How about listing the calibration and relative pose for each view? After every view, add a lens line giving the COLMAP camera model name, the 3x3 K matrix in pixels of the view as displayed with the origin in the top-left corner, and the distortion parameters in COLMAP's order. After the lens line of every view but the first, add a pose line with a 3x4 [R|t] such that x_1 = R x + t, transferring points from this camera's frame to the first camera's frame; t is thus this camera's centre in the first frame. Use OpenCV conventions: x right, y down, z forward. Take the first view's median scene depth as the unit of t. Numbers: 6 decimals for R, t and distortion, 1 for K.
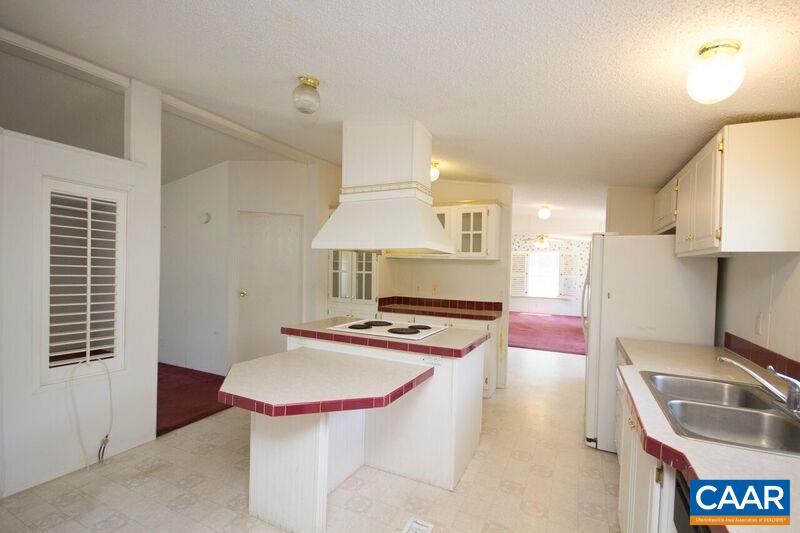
lens RADIAL K [[349.7, 0, 405.5], [0, 349.7, 272.0], [0, 0, 1]] dist [-0.002183, -0.000074]
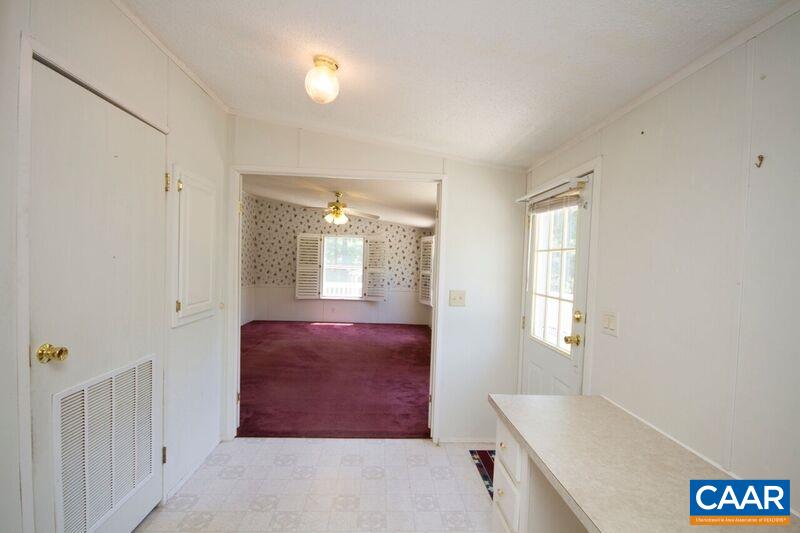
lens RADIAL K [[370.8, 0, 400.5], [0, 370.8, 268.1], [0, 0, 1]] dist [0.001655, 0.000200]
pose [[0.869094, -0.003160, 0.494636, 0.129313], [-0.001128, 0.999964, 0.008370, 0.001683], [-0.494645, -0.007832, 0.869060, 0.297883]]
